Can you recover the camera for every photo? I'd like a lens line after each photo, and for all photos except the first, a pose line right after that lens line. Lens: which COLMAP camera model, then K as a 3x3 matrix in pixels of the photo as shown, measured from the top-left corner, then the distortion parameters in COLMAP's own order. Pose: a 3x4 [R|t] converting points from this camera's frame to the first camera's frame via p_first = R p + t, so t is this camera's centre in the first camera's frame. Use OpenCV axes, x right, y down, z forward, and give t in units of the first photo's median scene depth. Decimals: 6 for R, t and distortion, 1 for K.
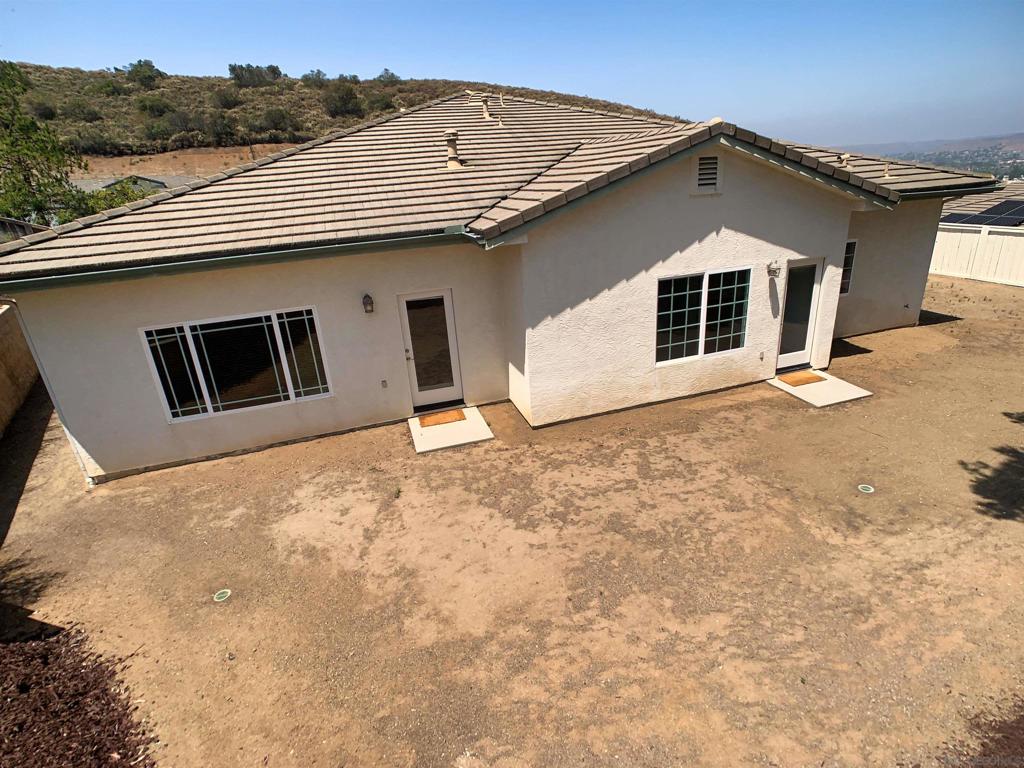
lens RADIAL K [[527.7, 0, 517.4], [0, 527.7, 378.9], [0, 0, 1]] dist [-0.043634, 0.016238]
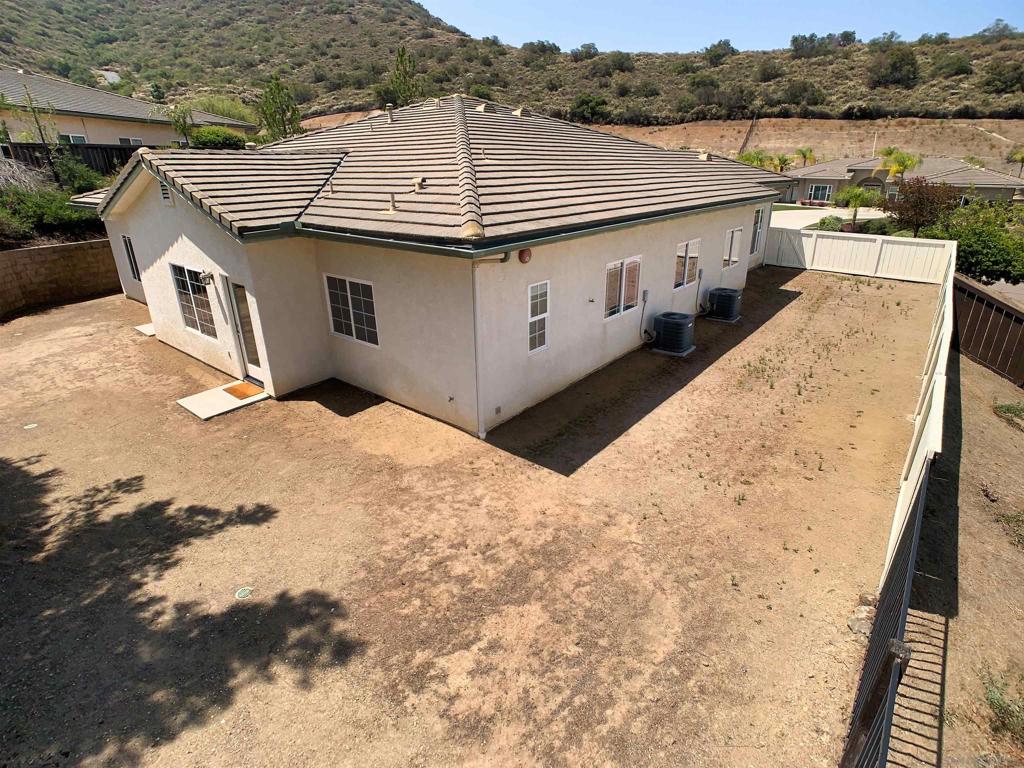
lens RADIAL K [[526.6, 0, 528.4], [0, 526.6, 374.6], [0, 0, 1]] dist [-0.053255, 0.023767]
pose [[0.569256, 0.362443, -0.737958, 1.977803], [-0.329372, 0.922943, 0.199223, -0.518904], [0.753301, 0.129654, 0.644770, 0.912741]]
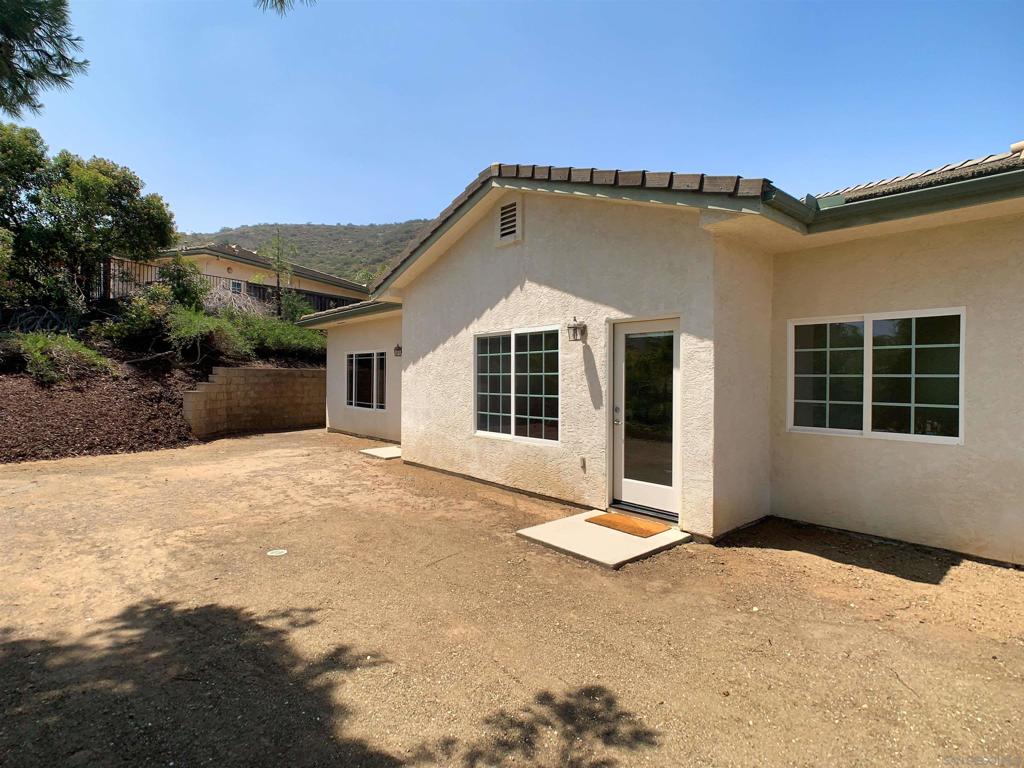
lens RADIAL K [[527.7, 0, 517.4], [0, 527.7, 378.9], [0, 0, 1]] dist [-0.043634, 0.016238]
pose [[0.398882, 0.071535, -0.914208, 1.220323], [-0.365376, 0.926795, -0.086899, -0.065398], [0.841067, 0.368692, 0.395819, 0.745362]]
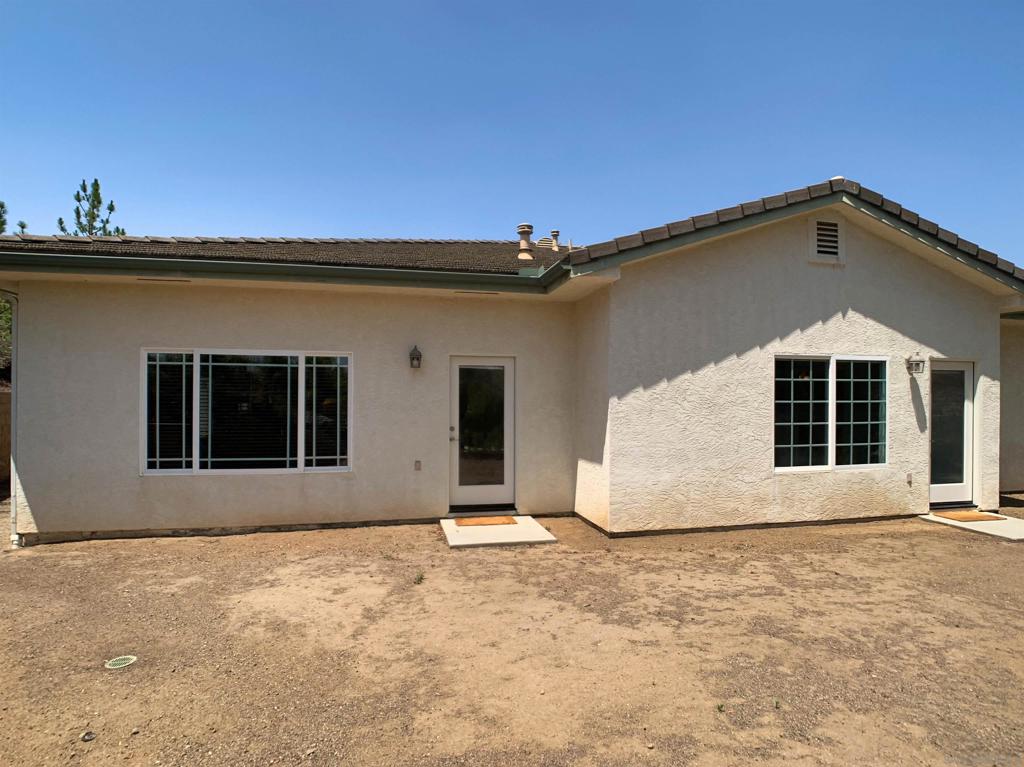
lens RADIAL K [[564.9, 0, 514.1], [0, 564.9, 398.4], [0, 0, 1]] dist [-0.068770, 0.037545]
pose [[0.994287, 0.069777, -0.080775, -0.057248], [-0.094449, 0.927683, -0.361226, 0.224778], [0.049728, 0.366792, 0.928973, 0.220144]]
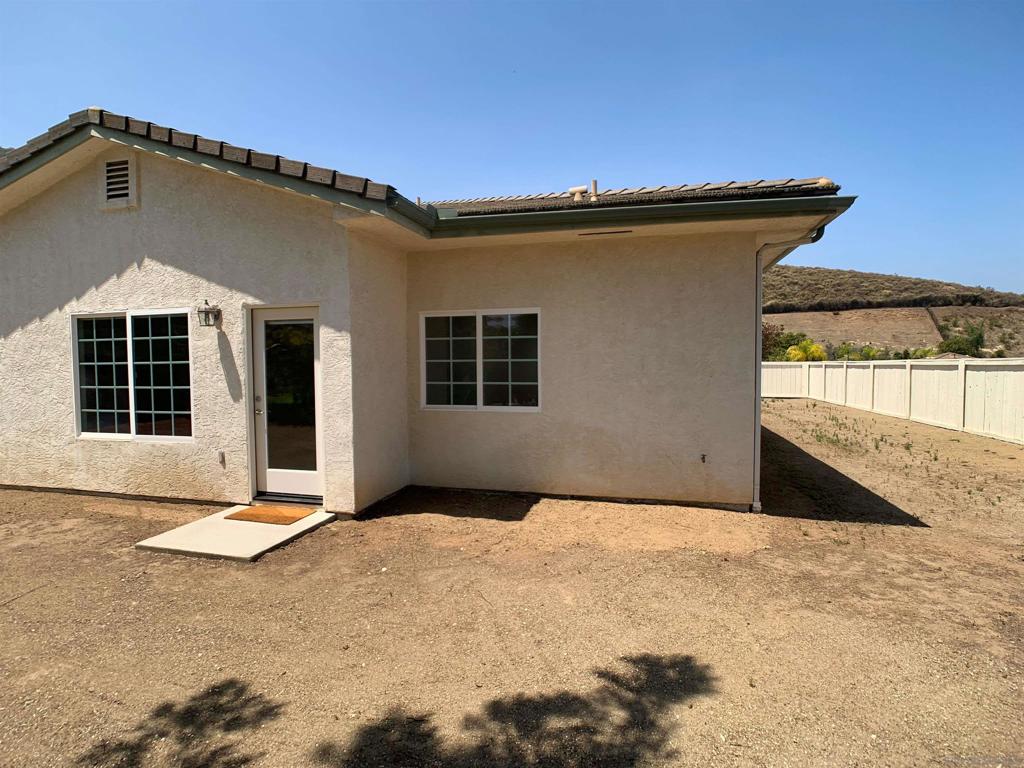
lens RADIAL K [[527.7, 0, 517.4], [0, 527.7, 378.9], [0, 0, 1]] dist [-0.043634, 0.016238]
pose [[0.848781, 0.078369, -0.522904, 1.271647], [-0.237413, 0.940144, -0.244469, -0.076501], [0.472446, 0.331645, 0.816582, 0.749649]]
